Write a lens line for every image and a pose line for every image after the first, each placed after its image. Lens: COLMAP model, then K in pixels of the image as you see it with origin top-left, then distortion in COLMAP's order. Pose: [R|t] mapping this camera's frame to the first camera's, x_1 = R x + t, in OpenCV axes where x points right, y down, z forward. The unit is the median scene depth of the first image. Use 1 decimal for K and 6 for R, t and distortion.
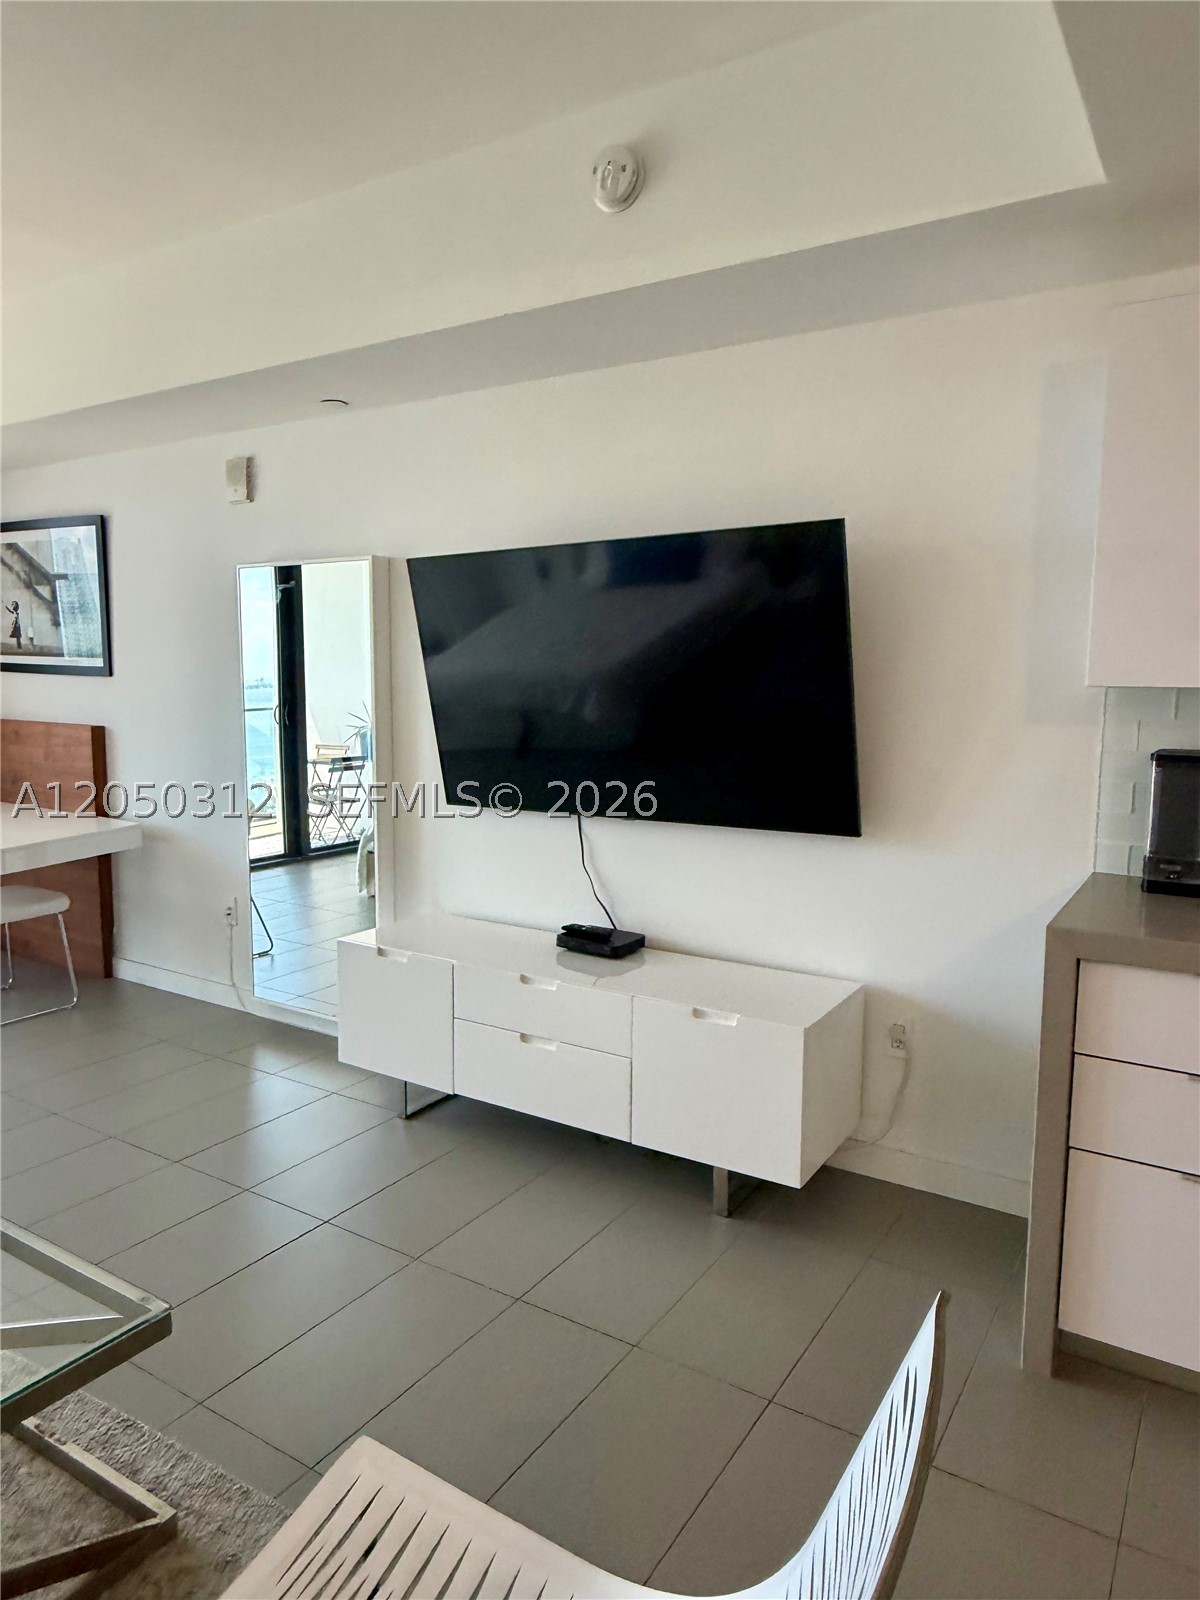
lens RADIAL K [[1037.2, 0, 601.4], [0, 1037.2, 801.1], [0, 0, 1]] dist [-0.000220, -0.000115]
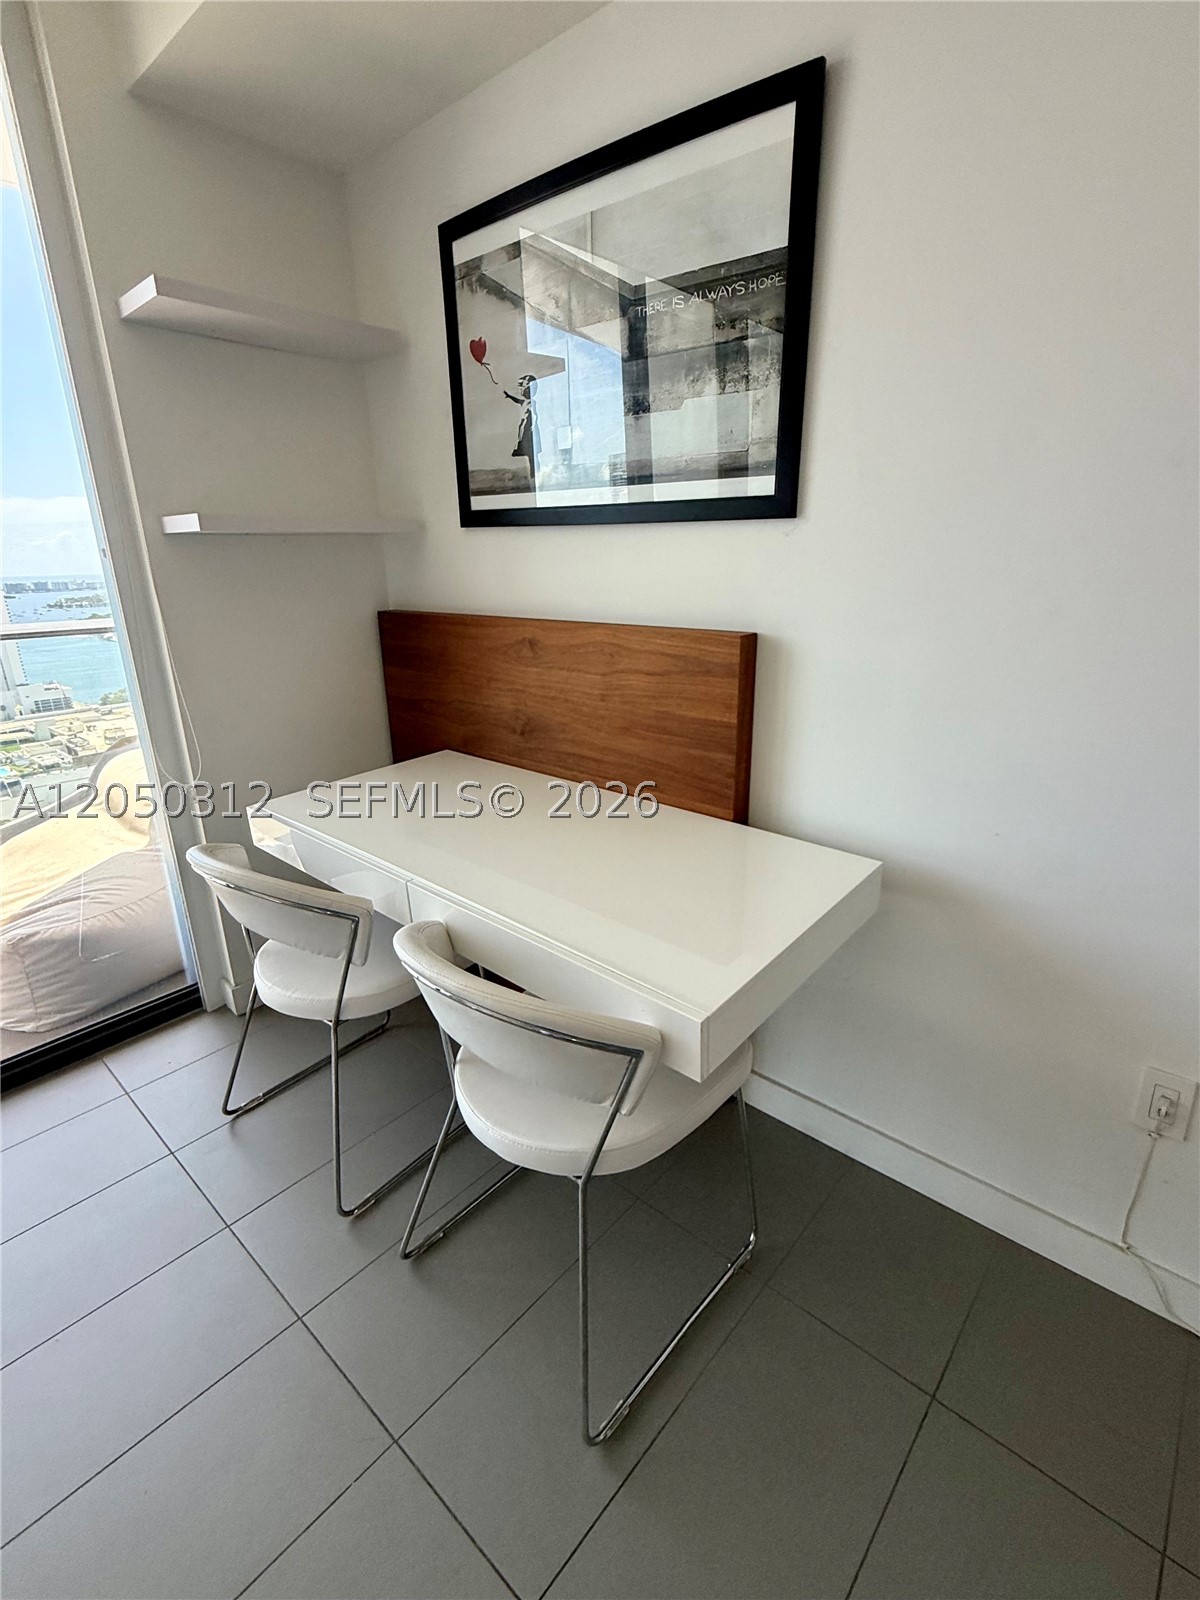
lens RADIAL K [[743.2, 0, 600.1], [0, 743.2, 804.5], [0, 0, 1]] dist [0.000696, -0.000193]
pose [[0.985640, 0.022863, -0.167305, -0.477079], [0.011017, 0.979974, 0.198823, -0.062012], [0.168500, -0.197811, 0.965649, 0.632105]]
